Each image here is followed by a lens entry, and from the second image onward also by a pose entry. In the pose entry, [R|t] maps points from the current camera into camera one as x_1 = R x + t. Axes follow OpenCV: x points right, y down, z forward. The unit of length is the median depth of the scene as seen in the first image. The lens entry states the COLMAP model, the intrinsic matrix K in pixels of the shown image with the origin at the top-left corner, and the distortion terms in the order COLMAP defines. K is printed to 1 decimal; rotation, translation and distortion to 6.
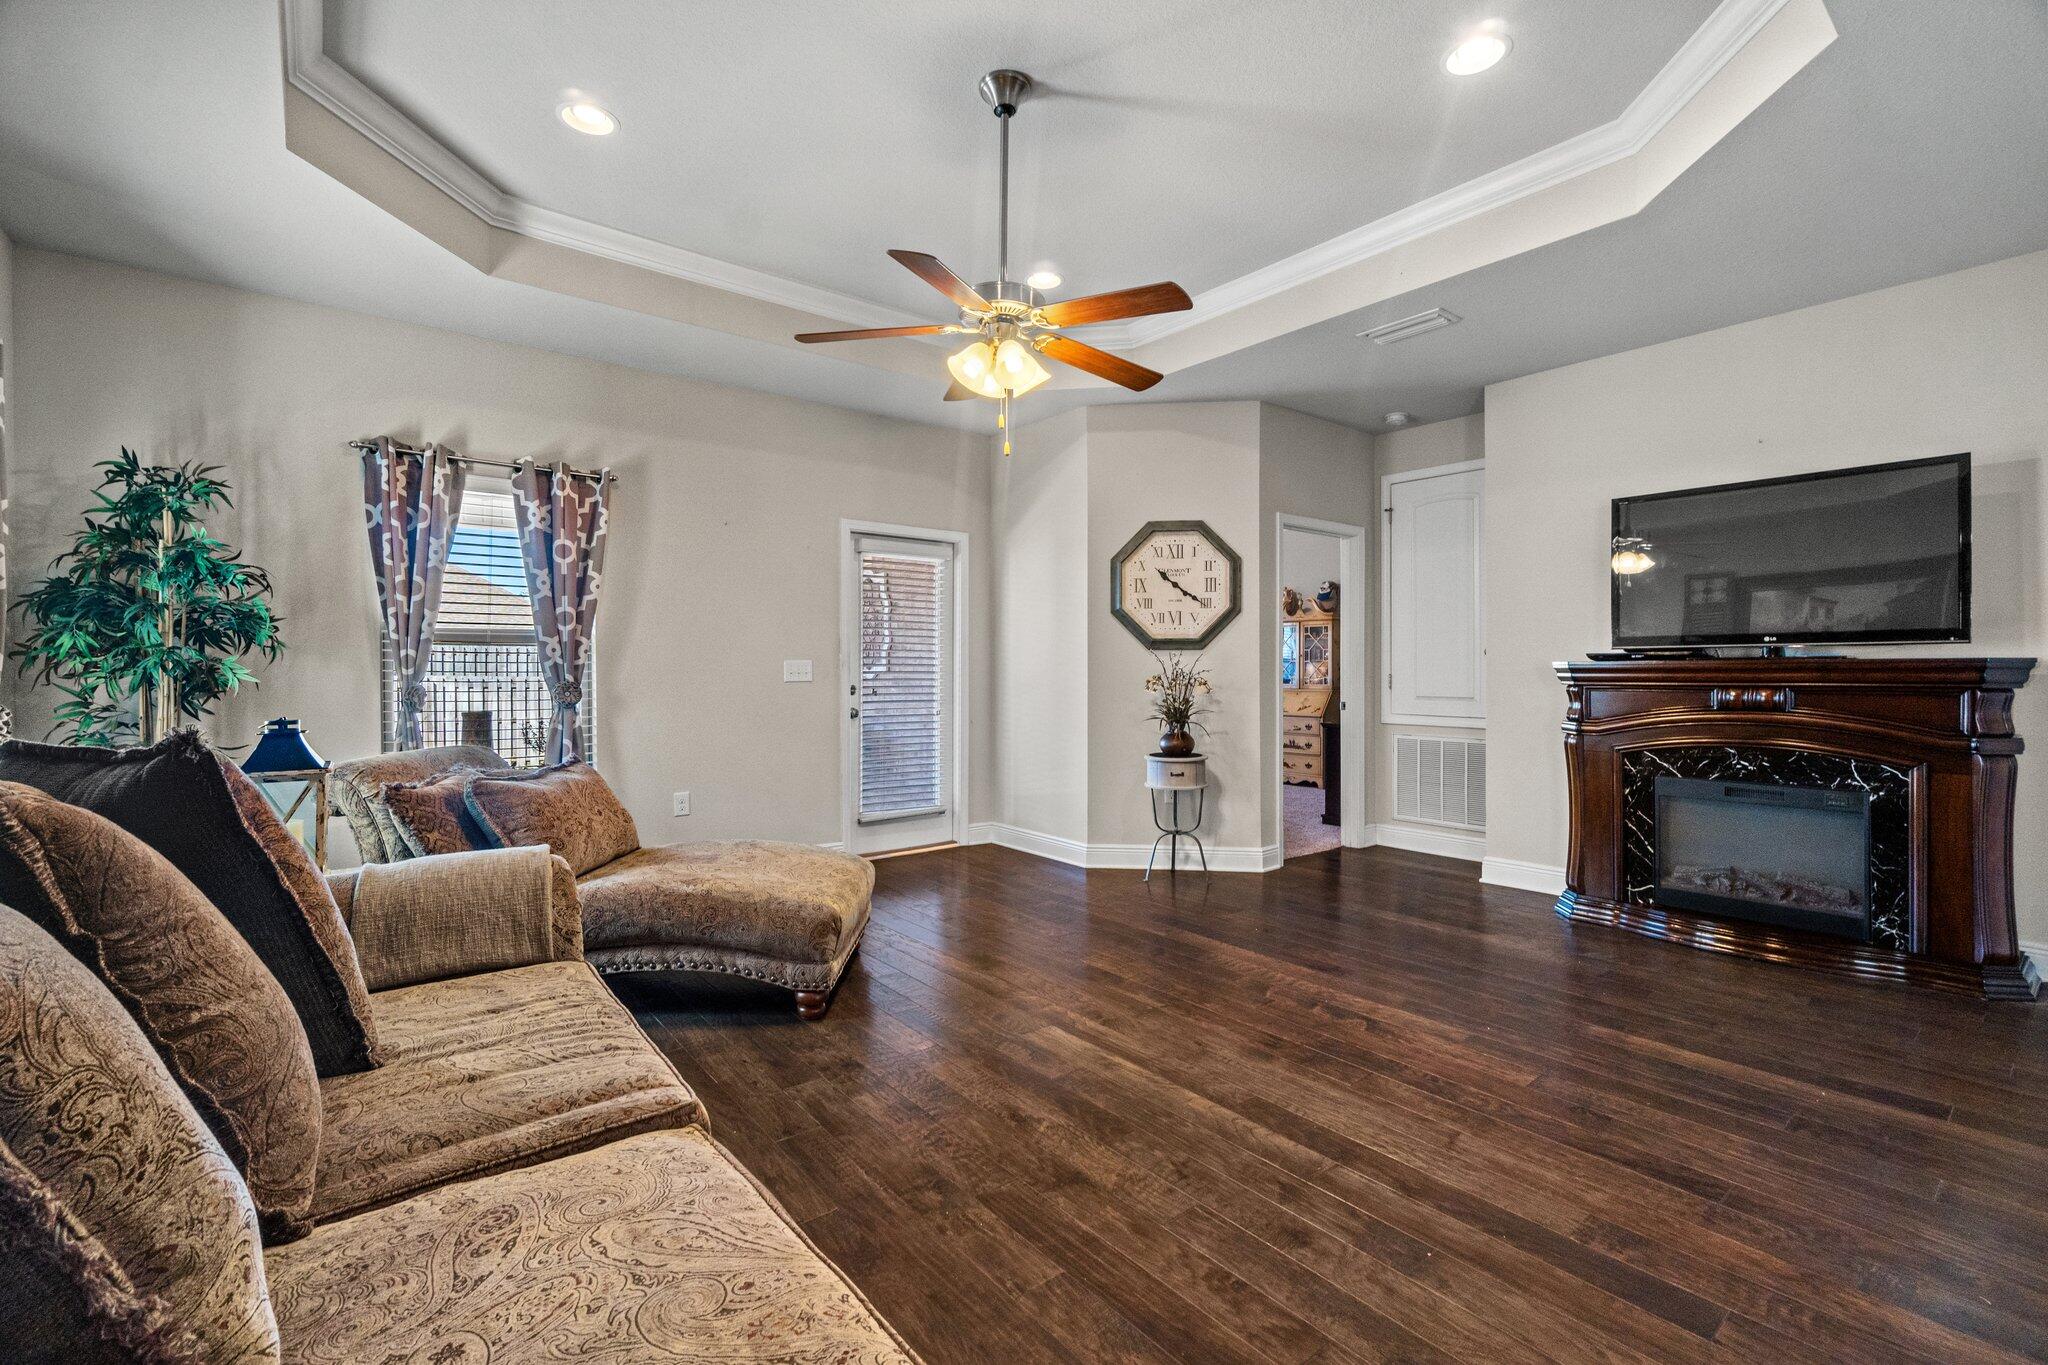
lens RADIAL K [[885.6, 0, 1035.2], [0, 885.6, 672.0], [0, 0, 1]] dist [-0.000933, 0.000479]
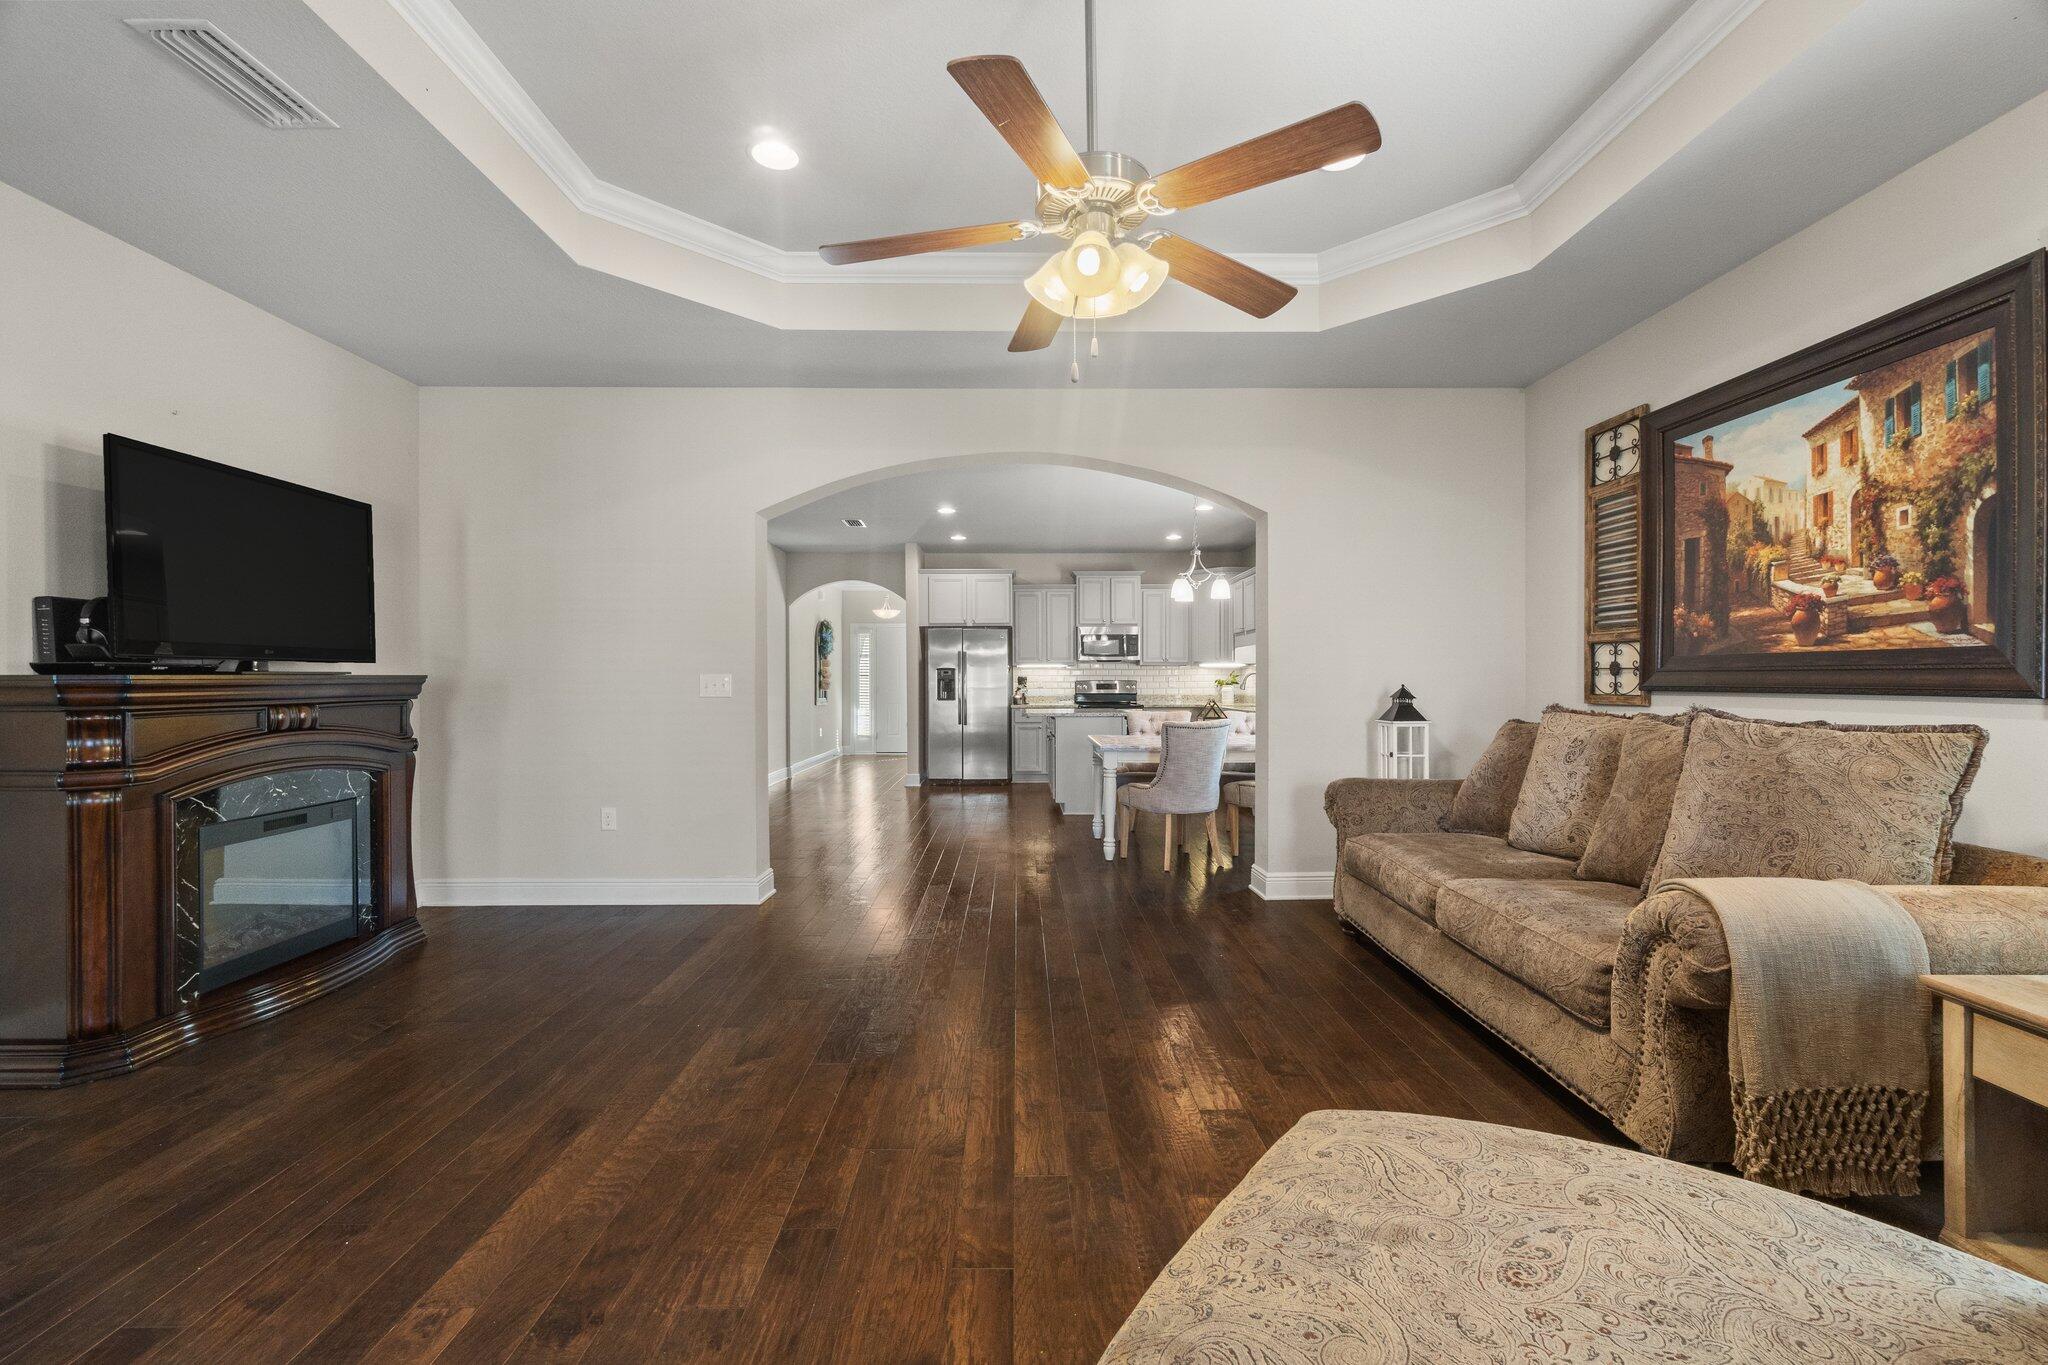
lens RADIAL K [[882.3, 0, 1029.4], [0, 882.3, 684.0], [0, 0, 1]] dist [-0.000948, -0.000170]
pose [[-0.783987, 0.000869, 0.620776, -0.368352], [0.006751, 0.999952, 0.007126, -0.005610], [-0.620740, 0.009778, -0.783955, 1.307958]]
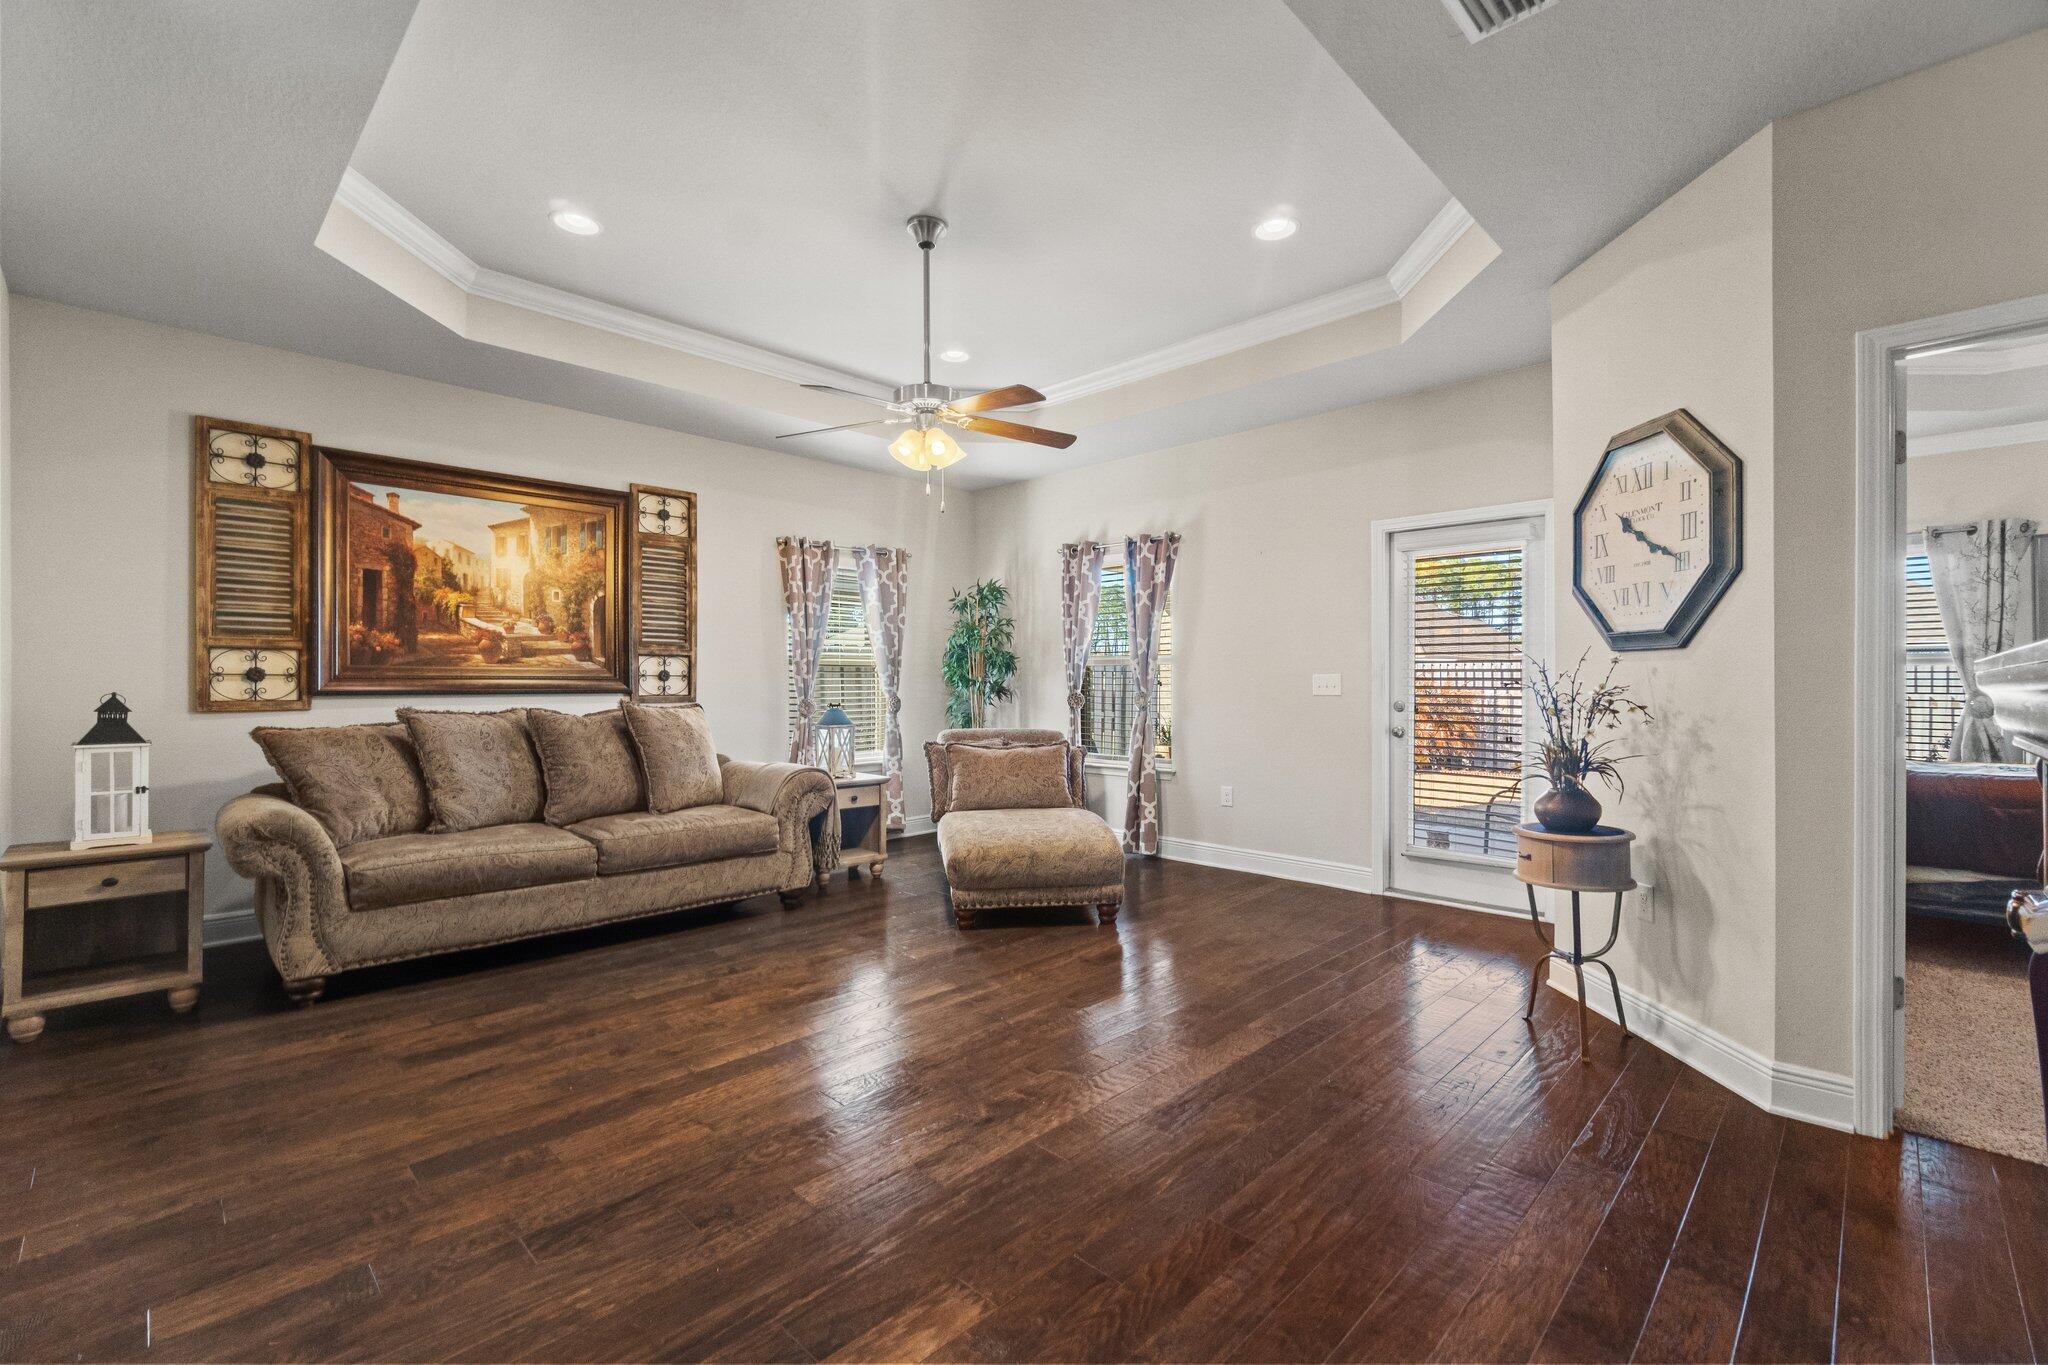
lens RADIAL K [[882.3, 0, 1029.4], [0, 882.3, 684.0], [0, 0, 1]] dist [-0.000948, -0.000170]
pose [[0.114554, 0.002629, -0.993414, 1.005050], [-0.002601, 0.999994, 0.002347, -0.005568], [0.993414, 0.002315, 0.114560, 0.807713]]
